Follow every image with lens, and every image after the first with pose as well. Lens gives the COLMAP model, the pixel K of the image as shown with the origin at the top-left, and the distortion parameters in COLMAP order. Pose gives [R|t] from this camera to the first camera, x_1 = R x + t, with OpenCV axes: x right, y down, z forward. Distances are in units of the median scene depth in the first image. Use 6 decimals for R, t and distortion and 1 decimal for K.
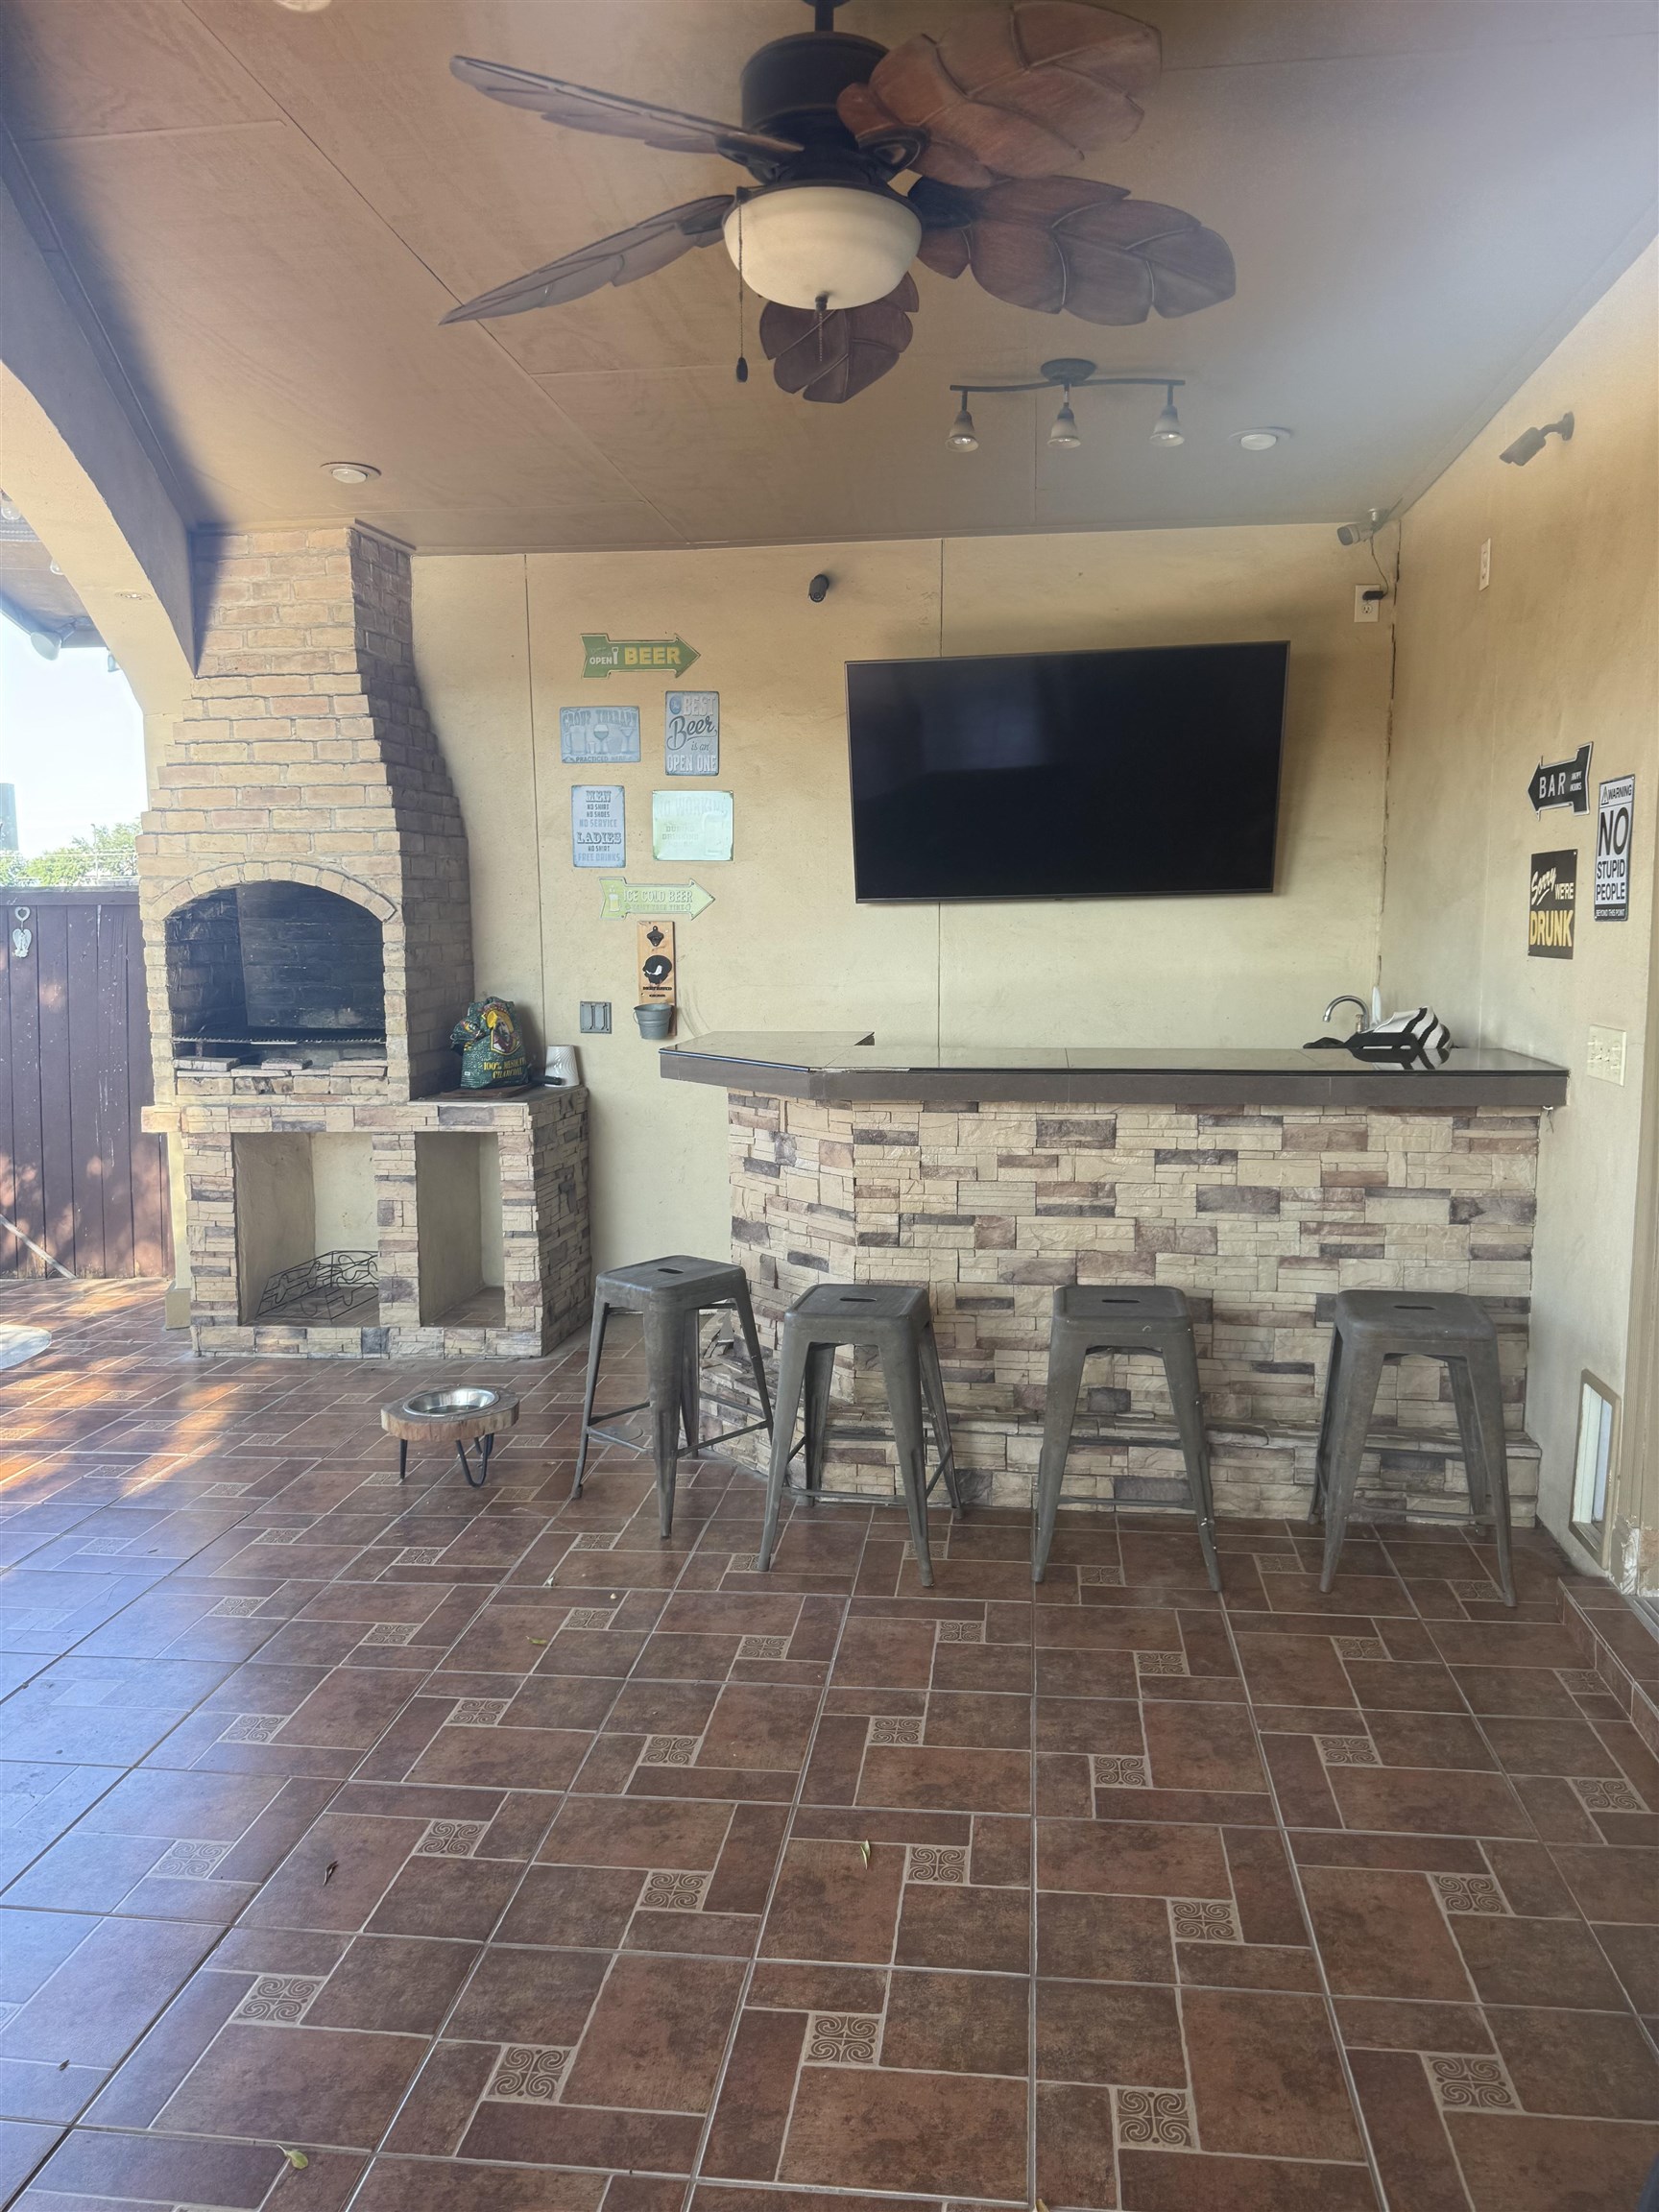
lens RADIAL K [[1526.7, 0, 829.5], [0, 1526.7, 1106.0], [0, 0, 1]] dist [0.173603, -0.362477]
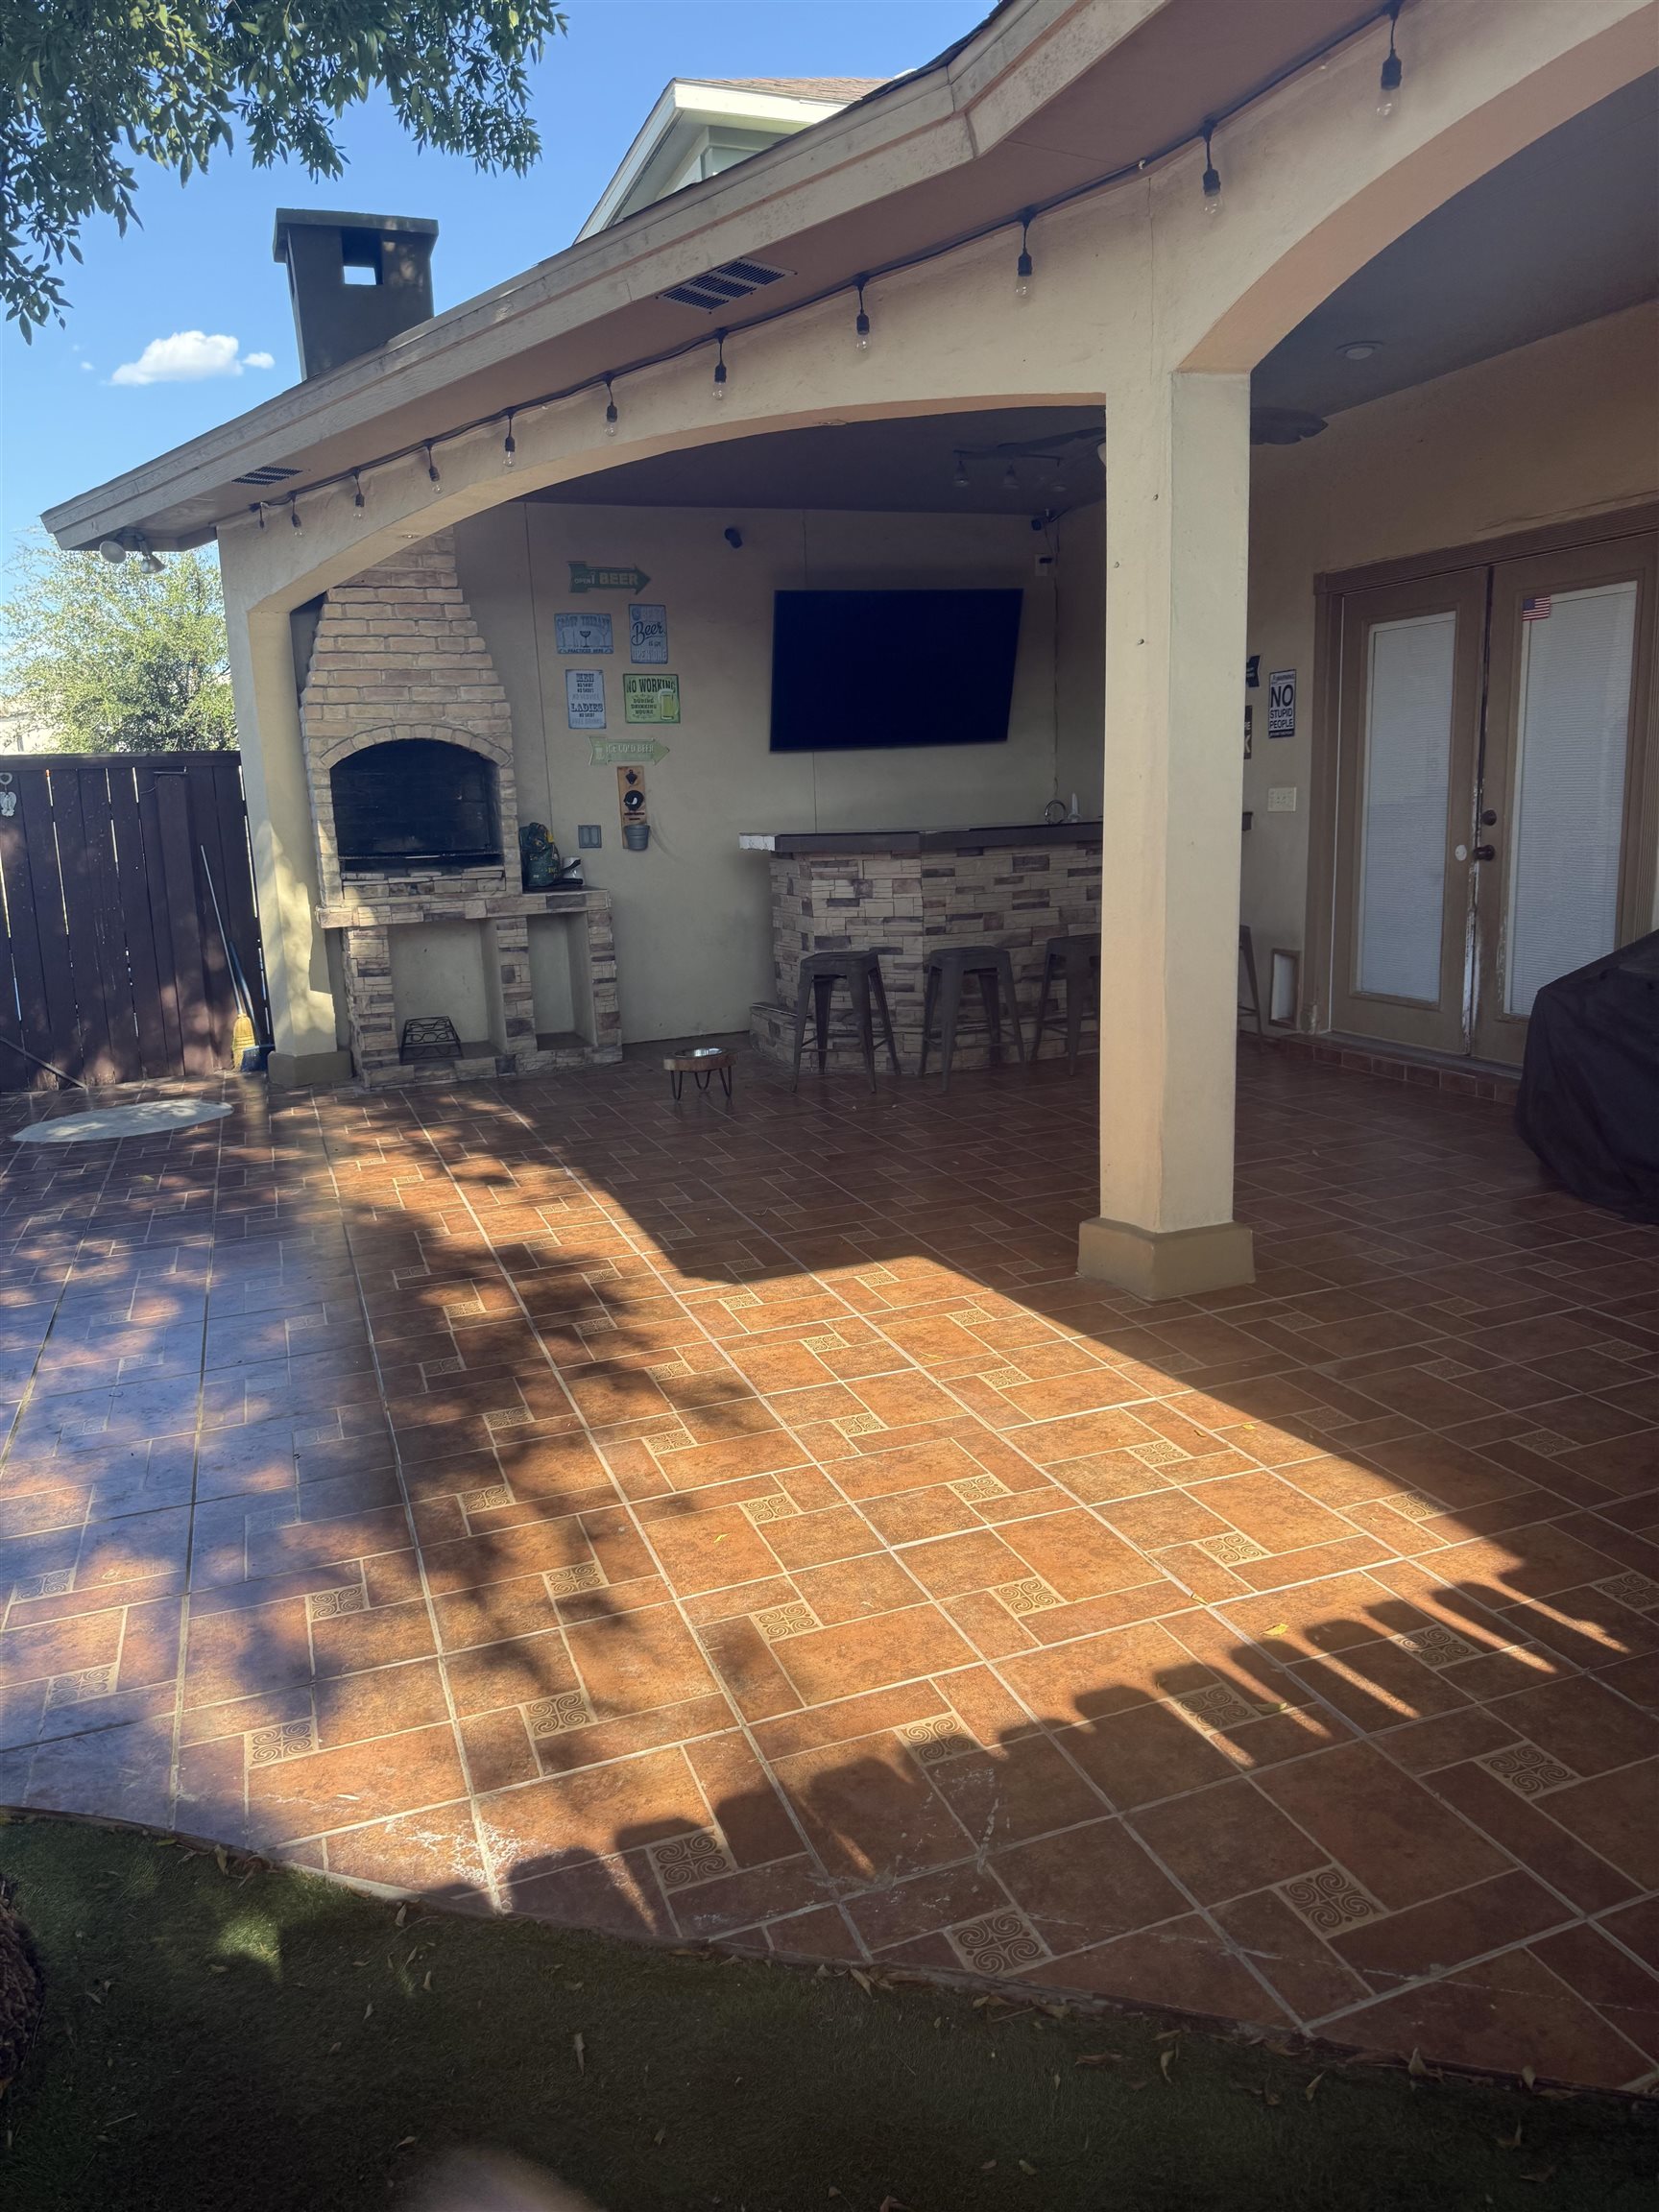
lens RADIAL K [[1526.7, 0, 829.5], [0, 1526.7, 1106.0], [0, 0, 1]] dist [0.173603, -0.362477]
pose [[0.886660, -0.118227, 0.447054, -0.687768], [0.086968, 0.992147, 0.089895, 0.089693], [-0.454171, -0.040827, 0.889979, -0.424768]]
